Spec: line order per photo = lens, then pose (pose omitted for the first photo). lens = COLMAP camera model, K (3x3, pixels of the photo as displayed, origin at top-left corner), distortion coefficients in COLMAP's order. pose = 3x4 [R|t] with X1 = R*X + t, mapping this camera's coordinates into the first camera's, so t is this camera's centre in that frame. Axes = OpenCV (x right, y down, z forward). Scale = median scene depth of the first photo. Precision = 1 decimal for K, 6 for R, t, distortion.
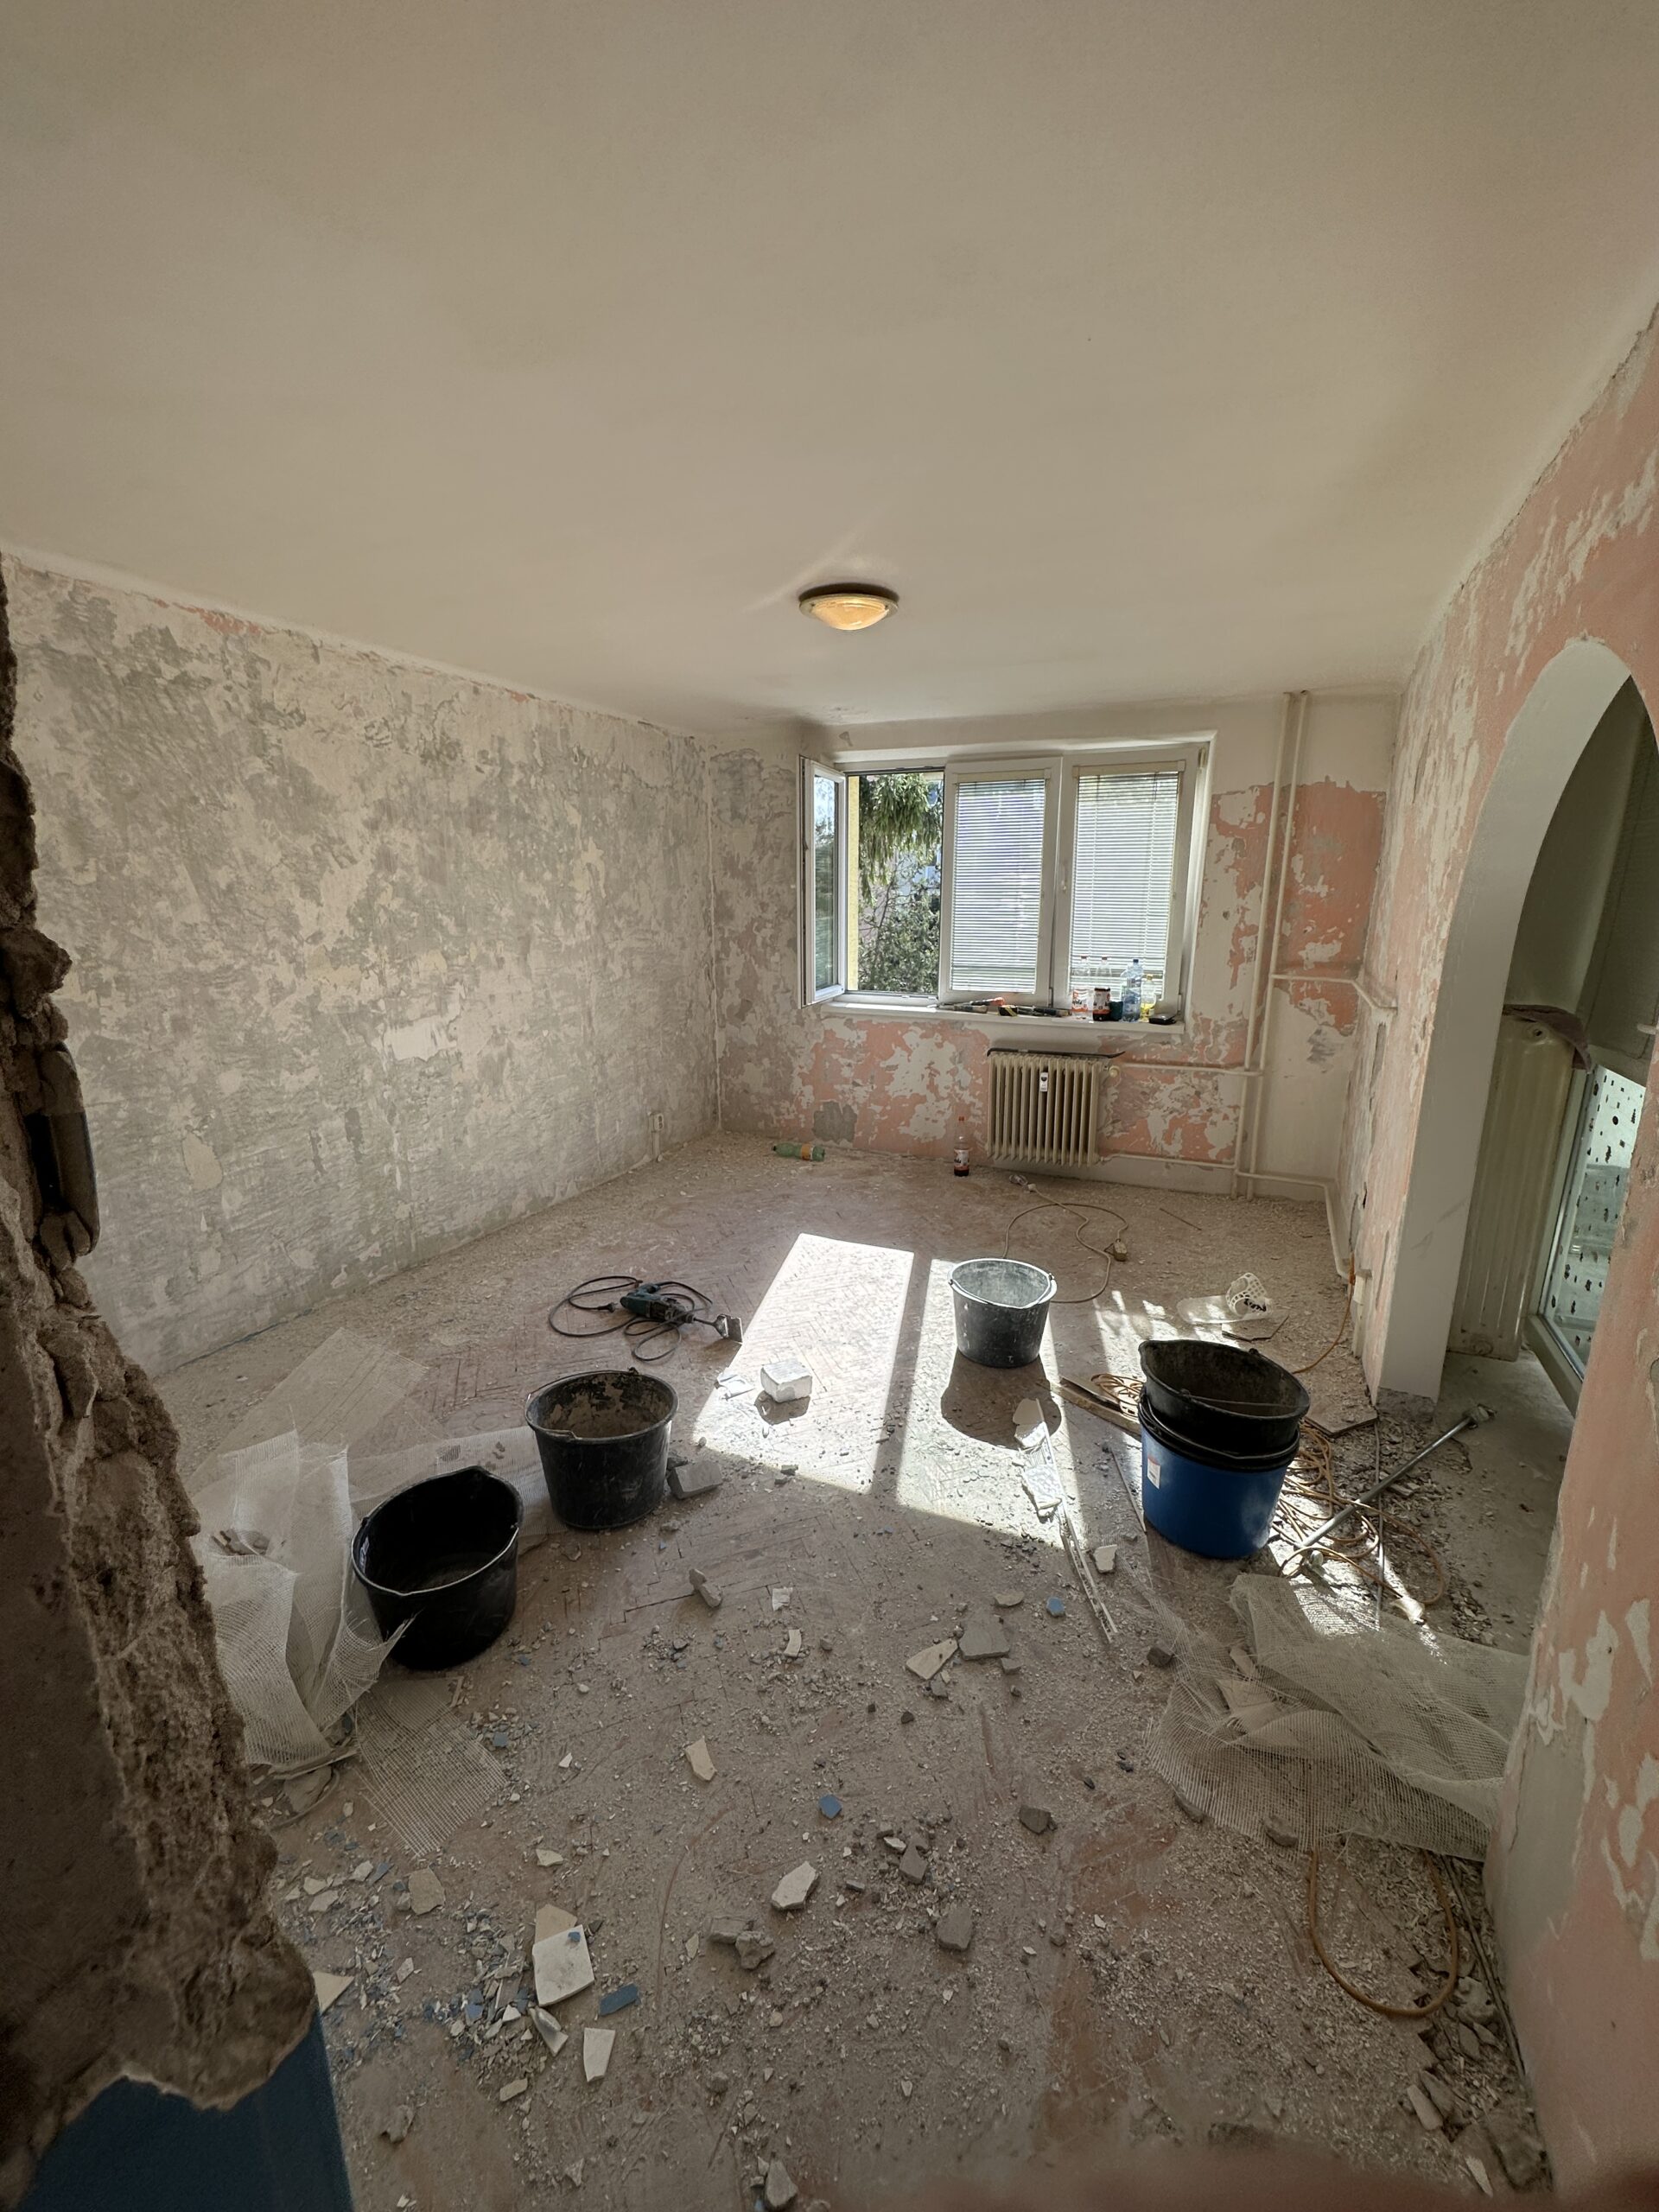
lens RADIAL K [[883.8, 0, 826.3], [0, 883.8, 1104.0], [0, 0, 1]] dist [-0.002518, 0.000941]
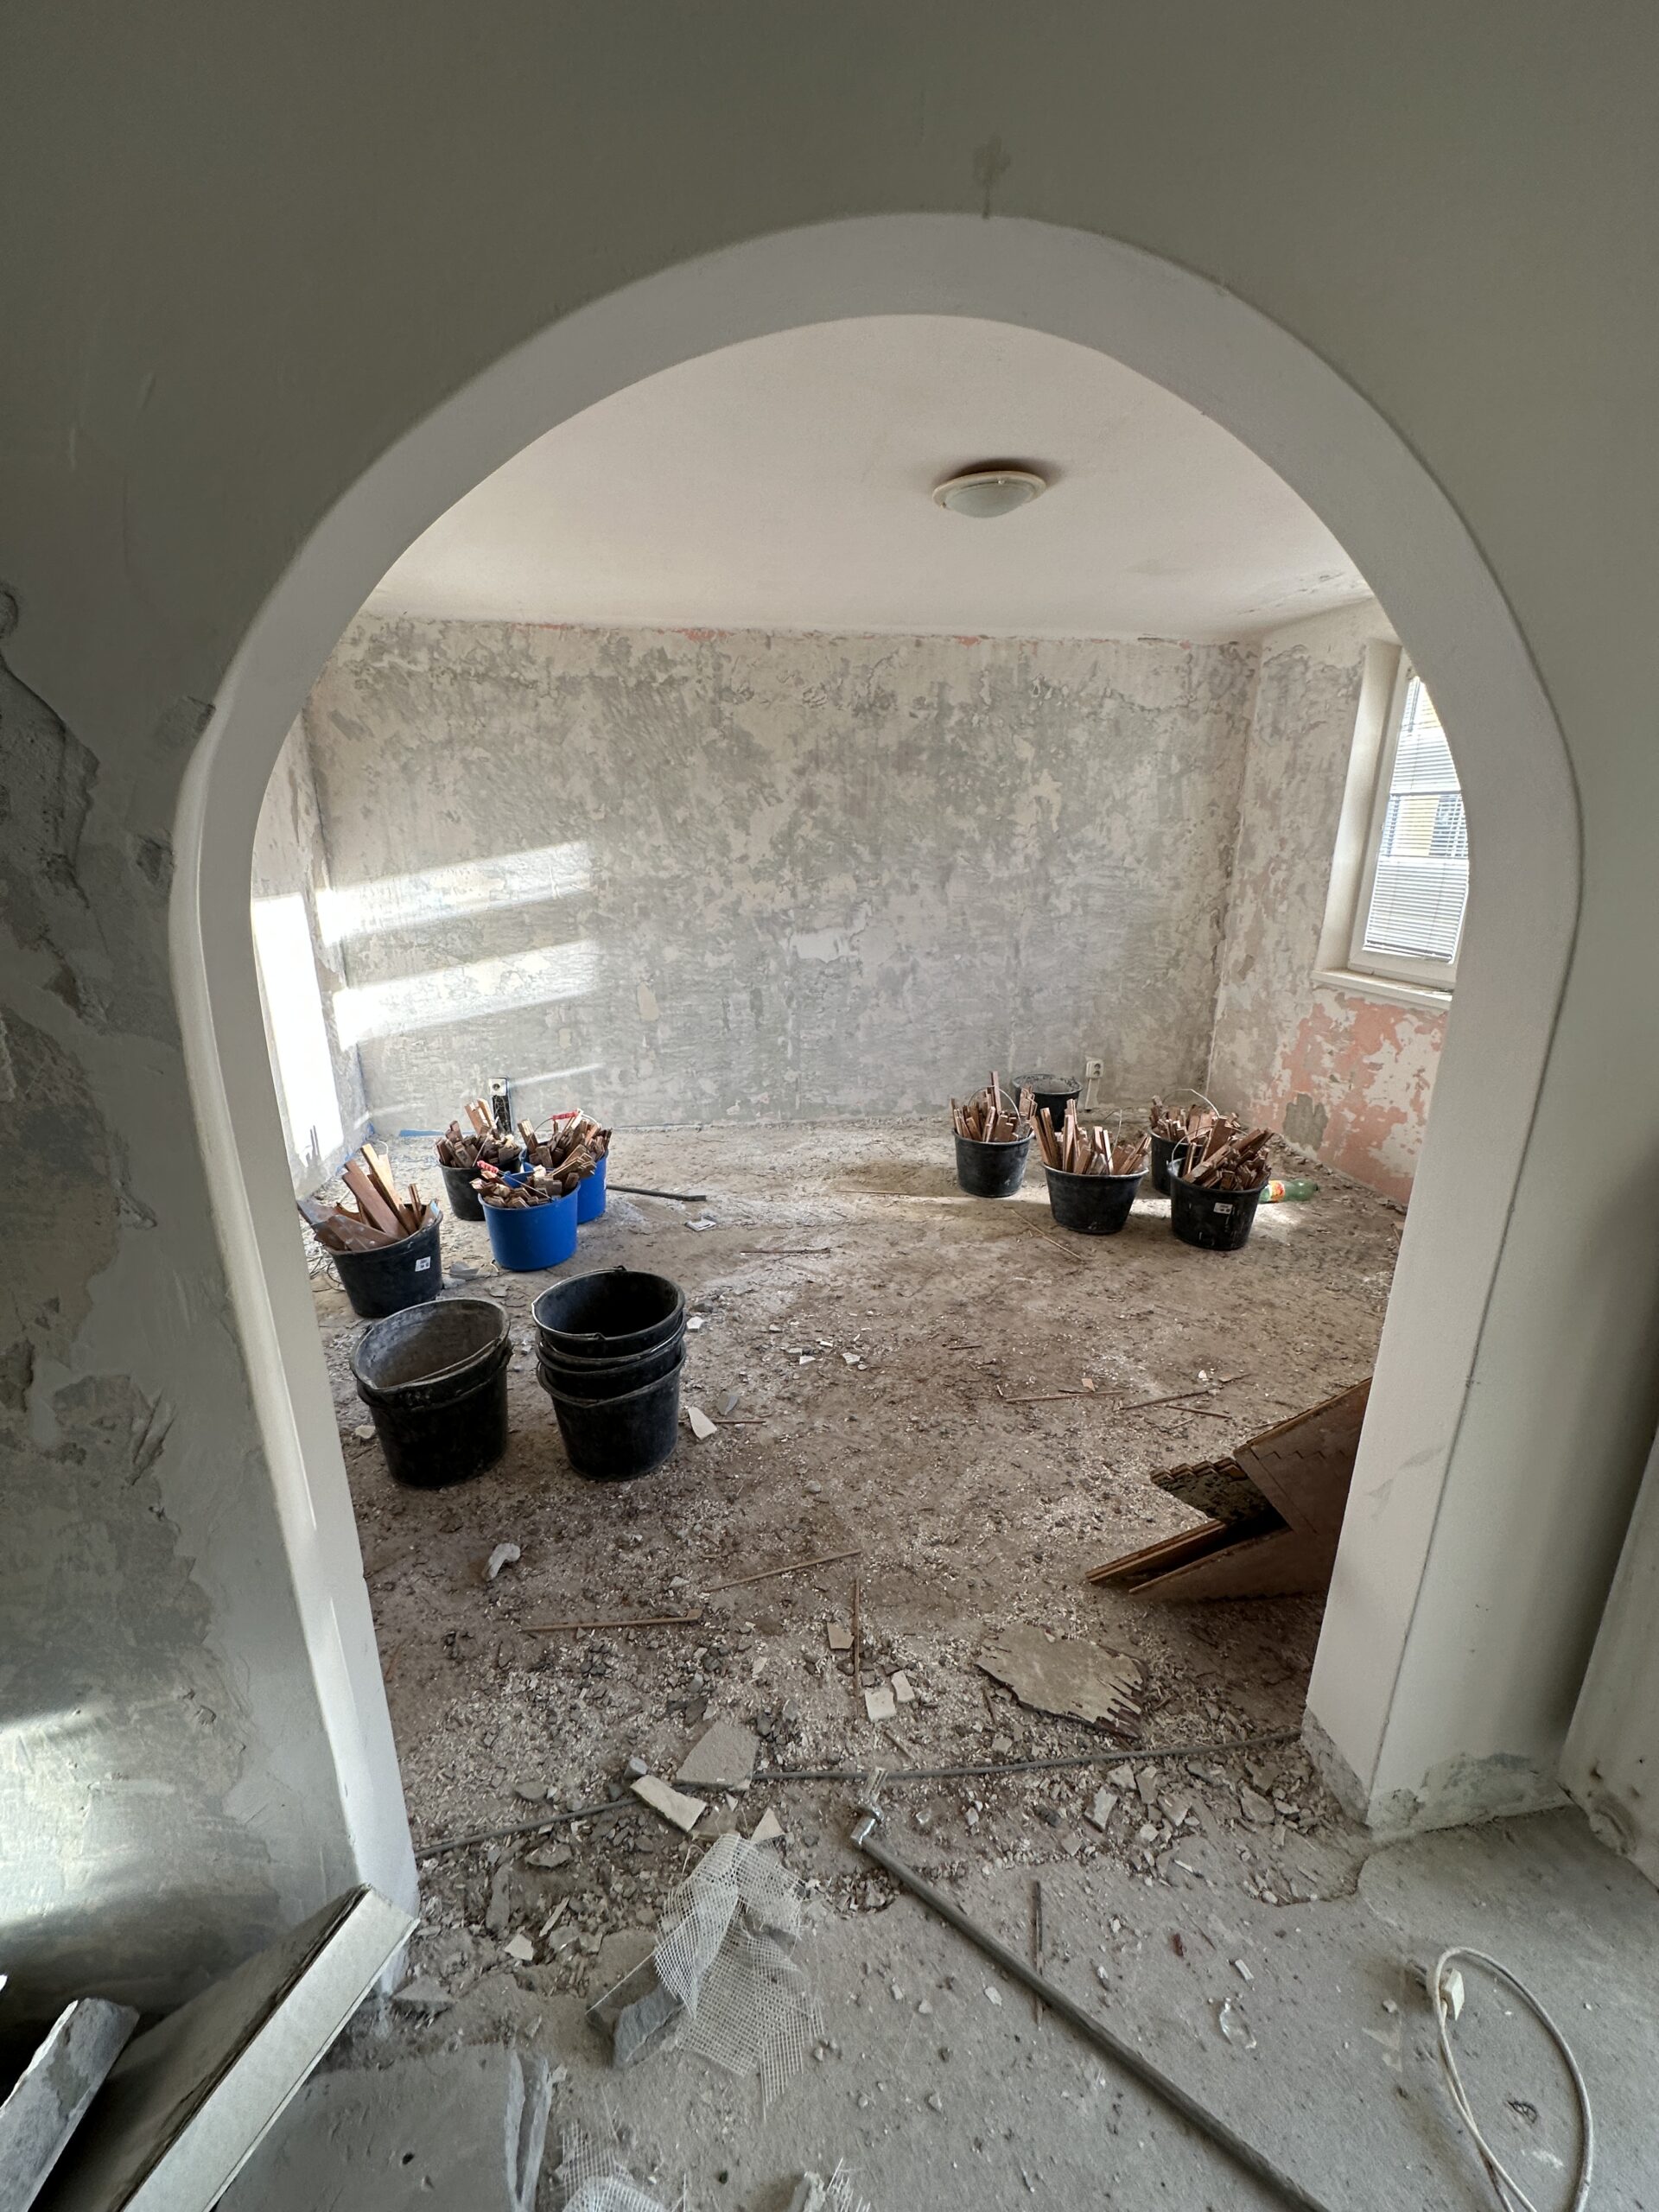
lens RADIAL K [[883.8, 0, 824.4], [0, 883.8, 1103.6], [0, 0, 1]] dist [-0.002518, 0.000941]
pose [[0.554688, 0.242964, -0.795795, 0.549232], [-0.194470, 0.967784, 0.159924, -0.052371], [0.809013, 0.066051, 0.584067, 0.265299]]
